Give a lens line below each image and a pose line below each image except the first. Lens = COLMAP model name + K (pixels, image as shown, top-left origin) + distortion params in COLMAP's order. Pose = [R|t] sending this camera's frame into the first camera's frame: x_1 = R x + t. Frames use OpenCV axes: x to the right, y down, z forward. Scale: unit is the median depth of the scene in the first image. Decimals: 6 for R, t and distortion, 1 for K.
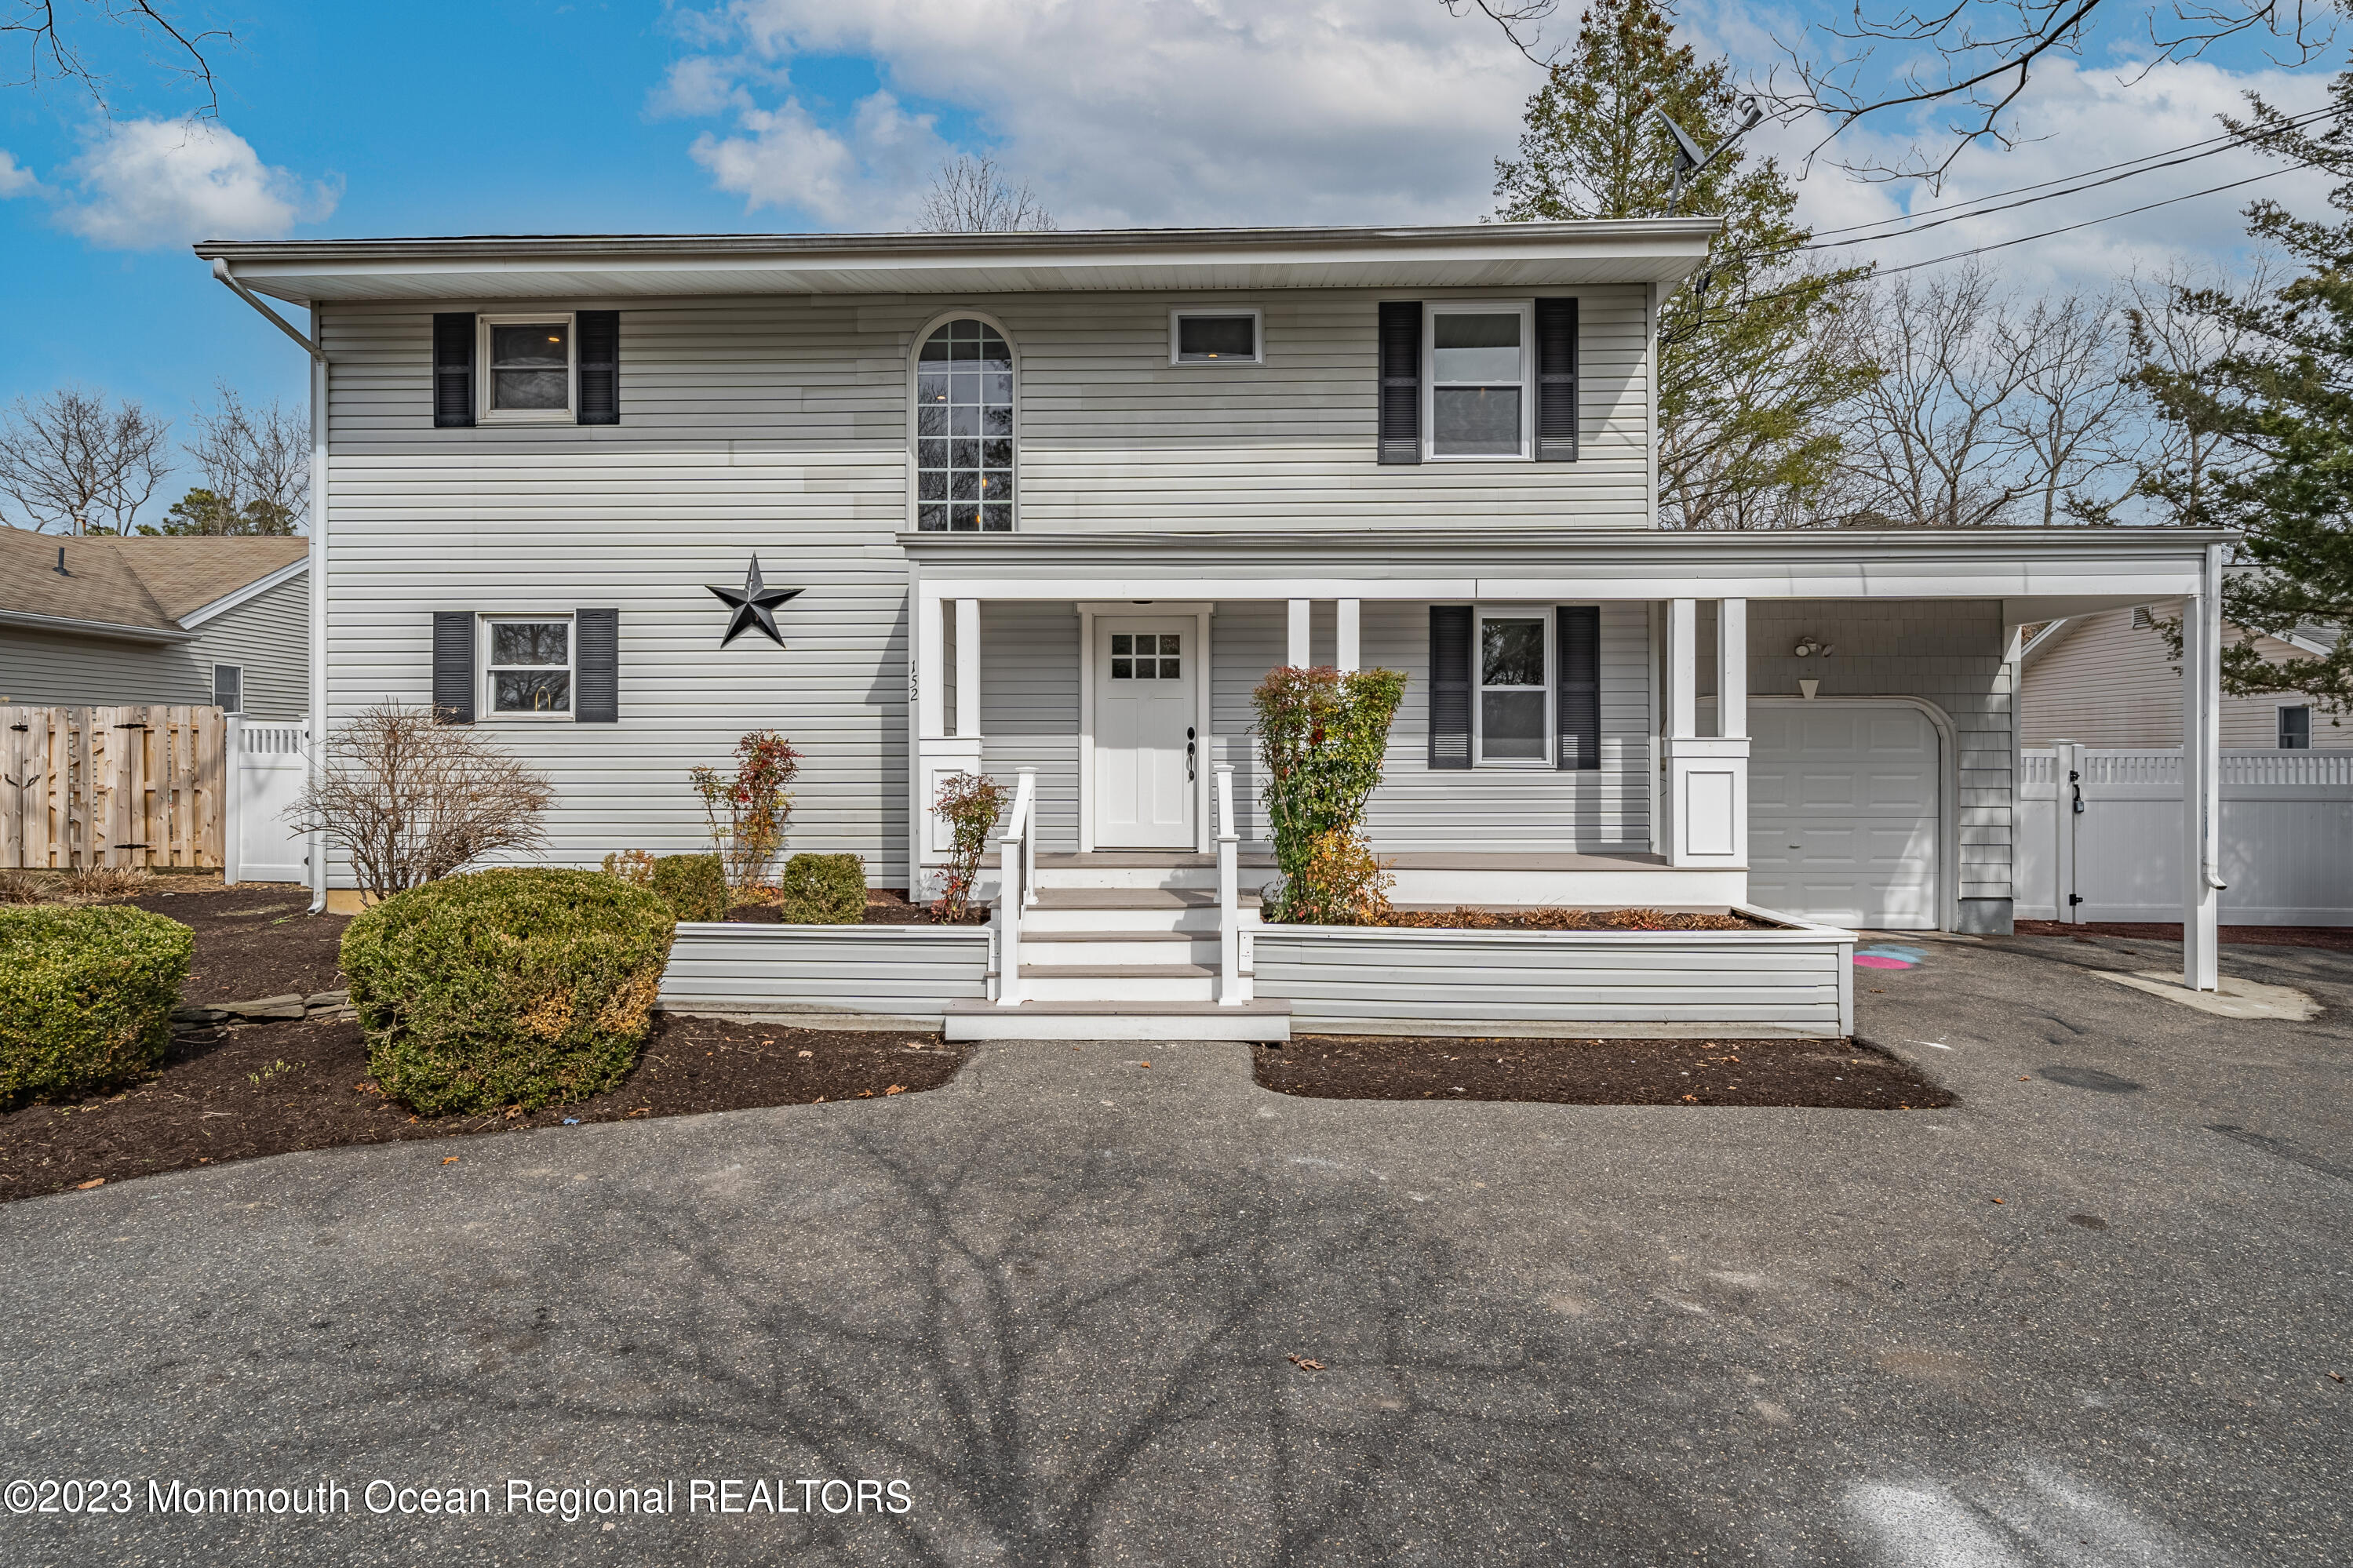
lens RADIAL K [[1181.1, 0, 1173.9], [0, 1181.1, 761.3], [0, 0, 1]] dist [0.002022, -0.000058]
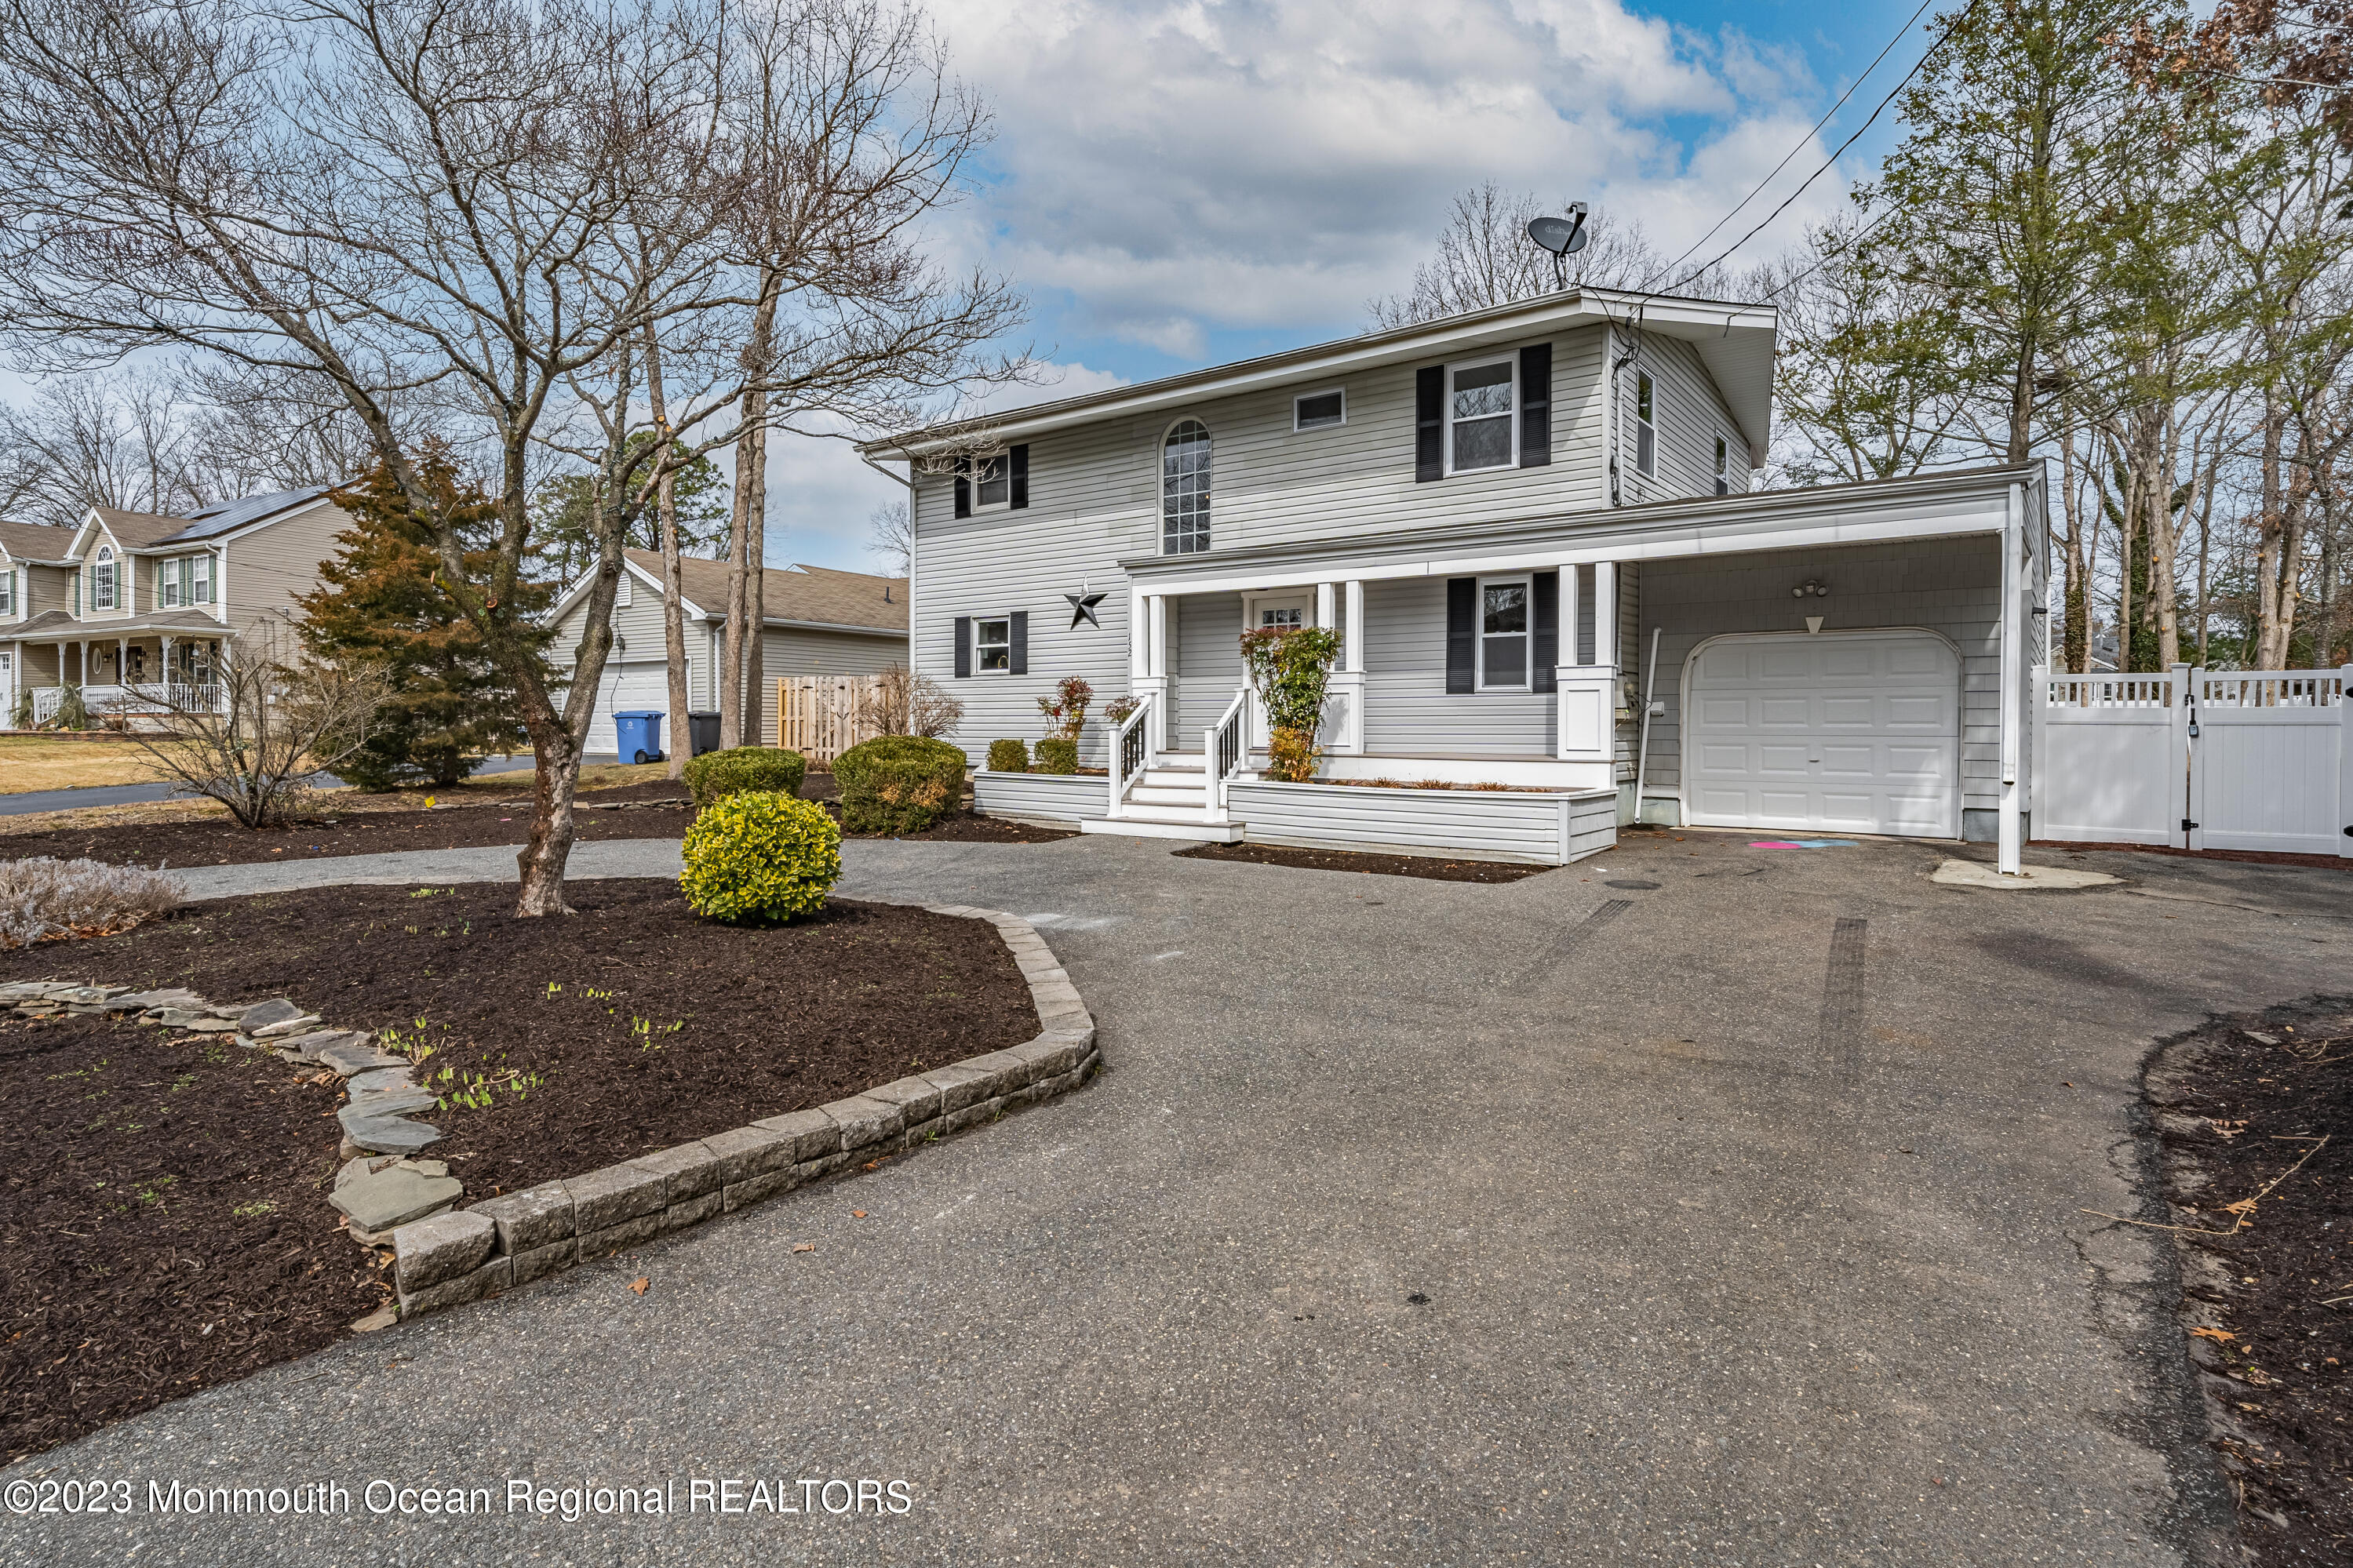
lens RADIAL K [[1219.4, 0, 1177.8], [0, 1219.4, 763.7], [0, 0, 1]] dist [0.002554, -0.000019]
pose [[0.816046, 0.020141, -0.577636, 0.797445], [-0.006254, 0.999642, 0.026020, 0.053849], [0.577954, -0.017621, 0.815879, -0.384947]]
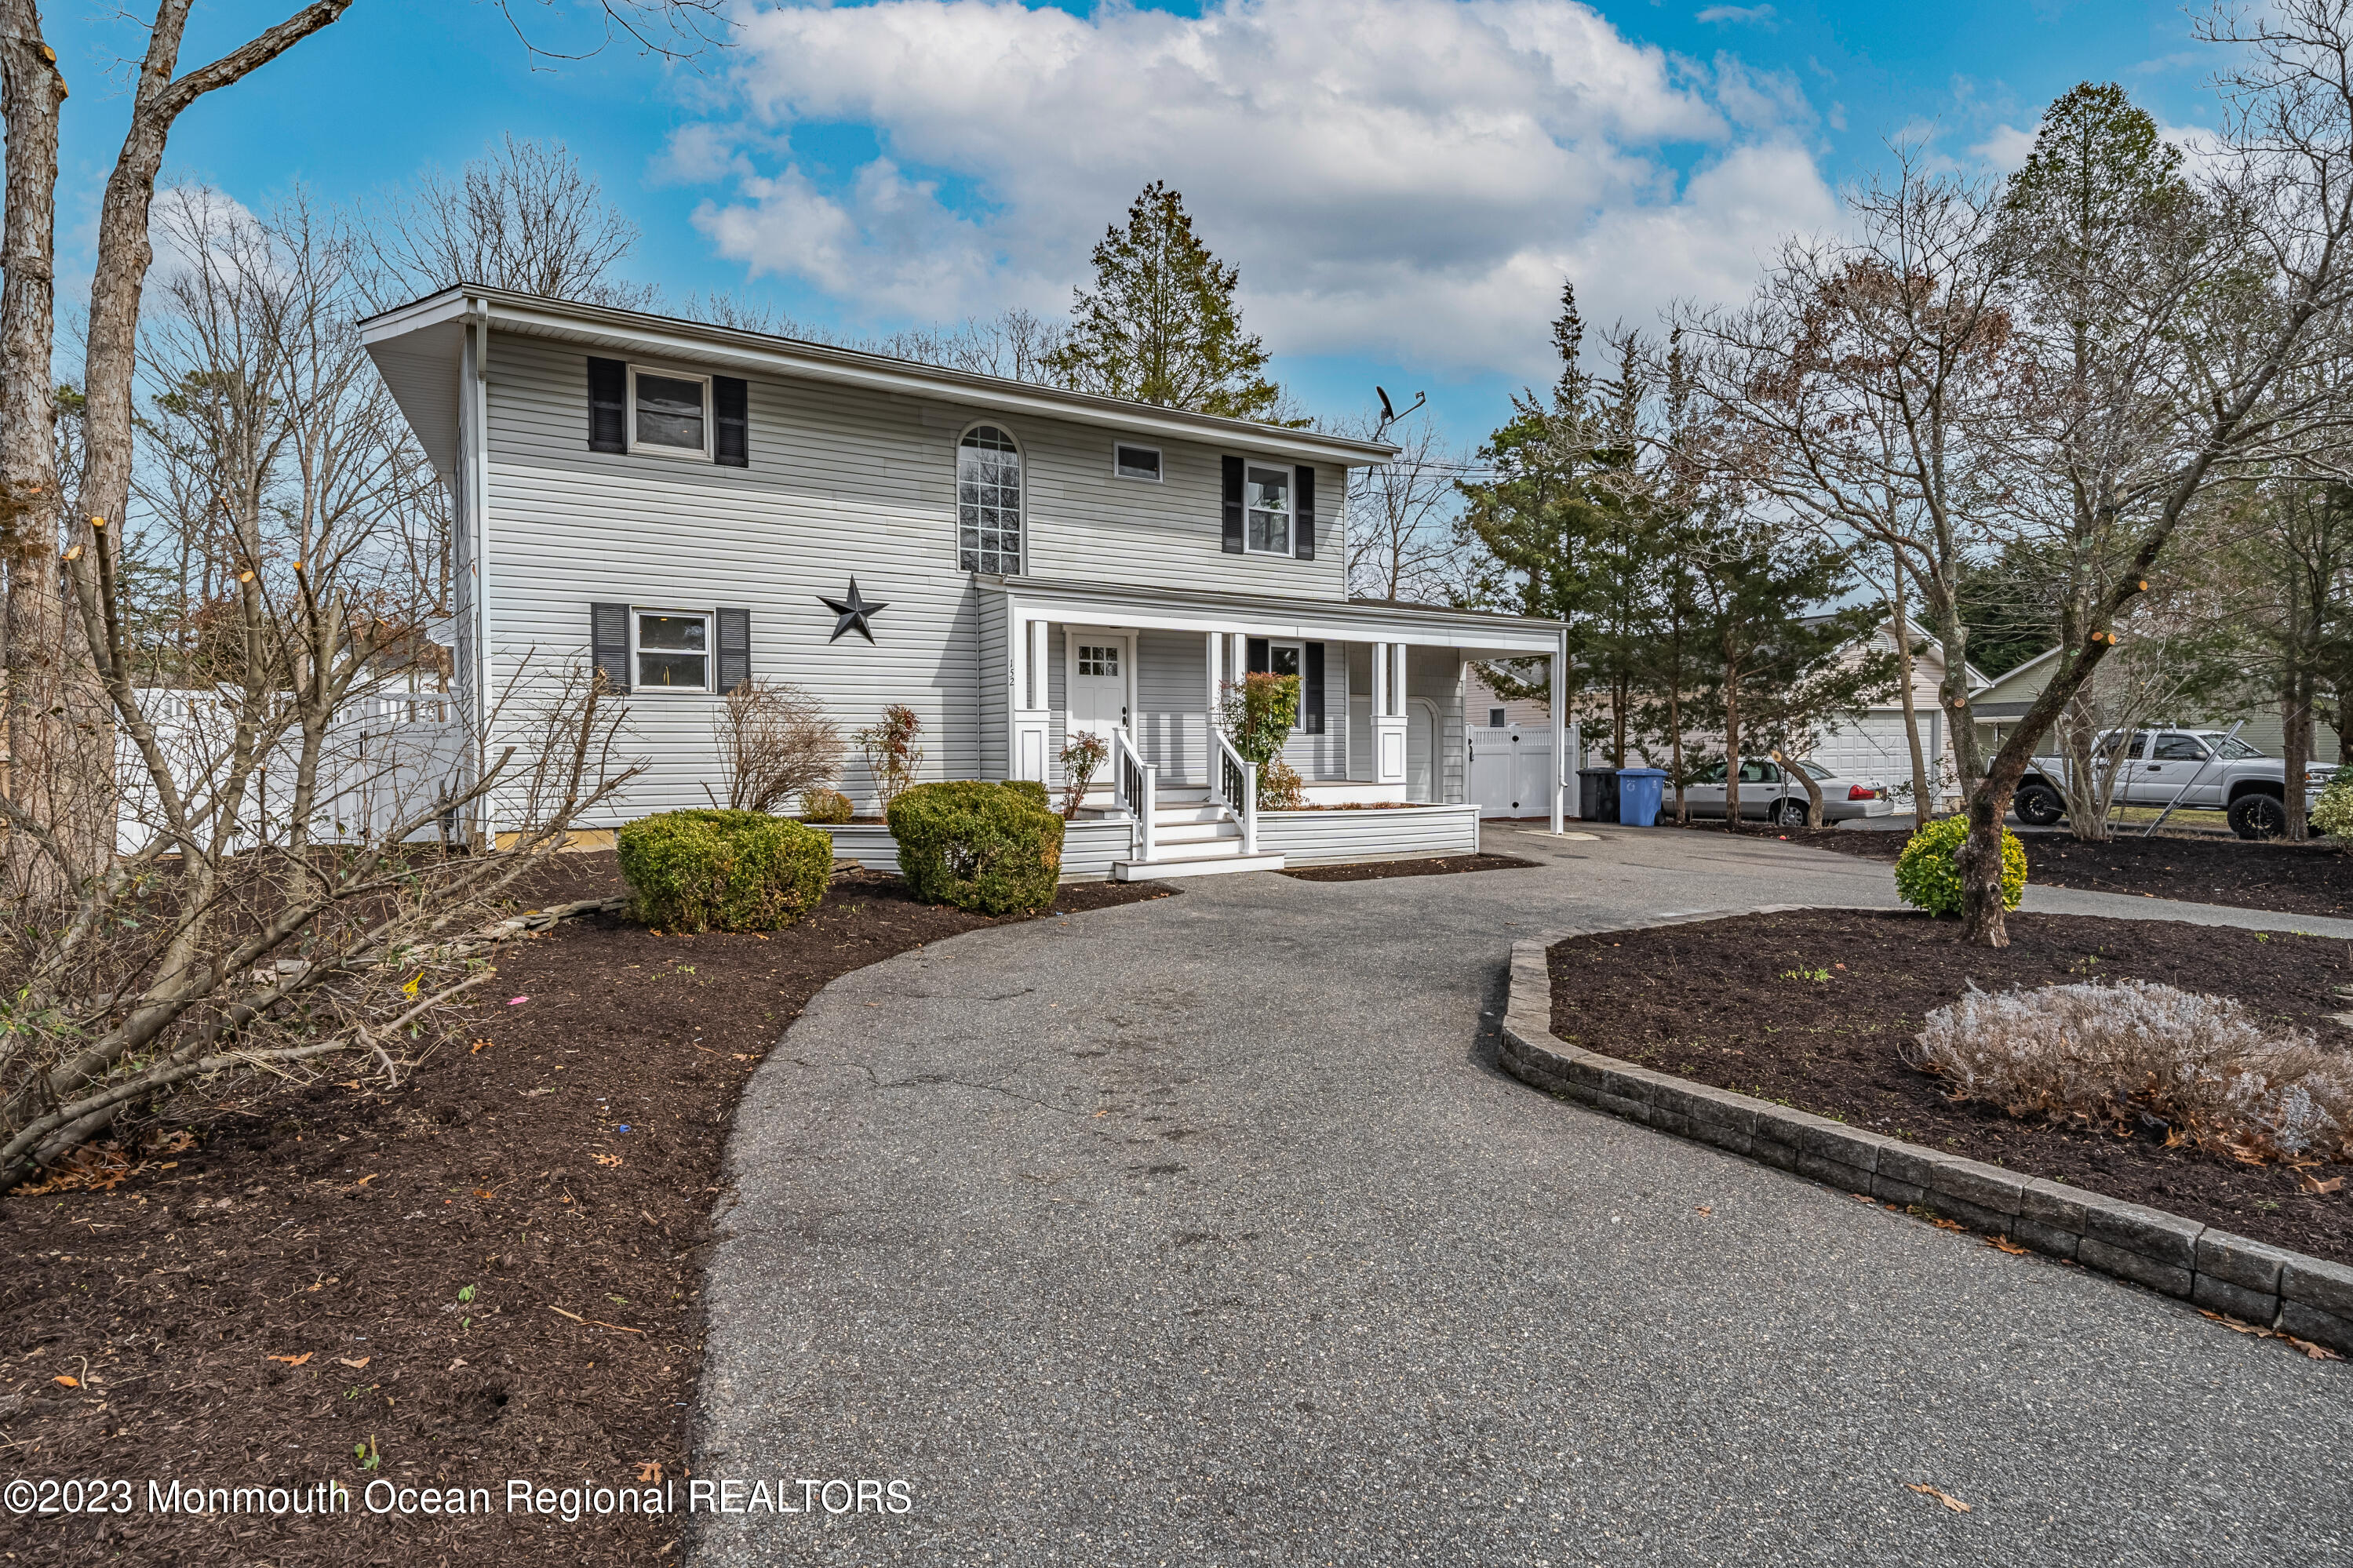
lens RADIAL K [[1181.1, 0, 1170.1], [0, 1181.1, 794.1], [0, 0, 1]] dist [0.002022, -0.000058]
pose [[0.829840, -0.024564, 0.557460, -0.828492], [0.010064, 0.999527, 0.029060, 0.043213], [-0.557910, -0.018505, 0.829695, -0.356587]]
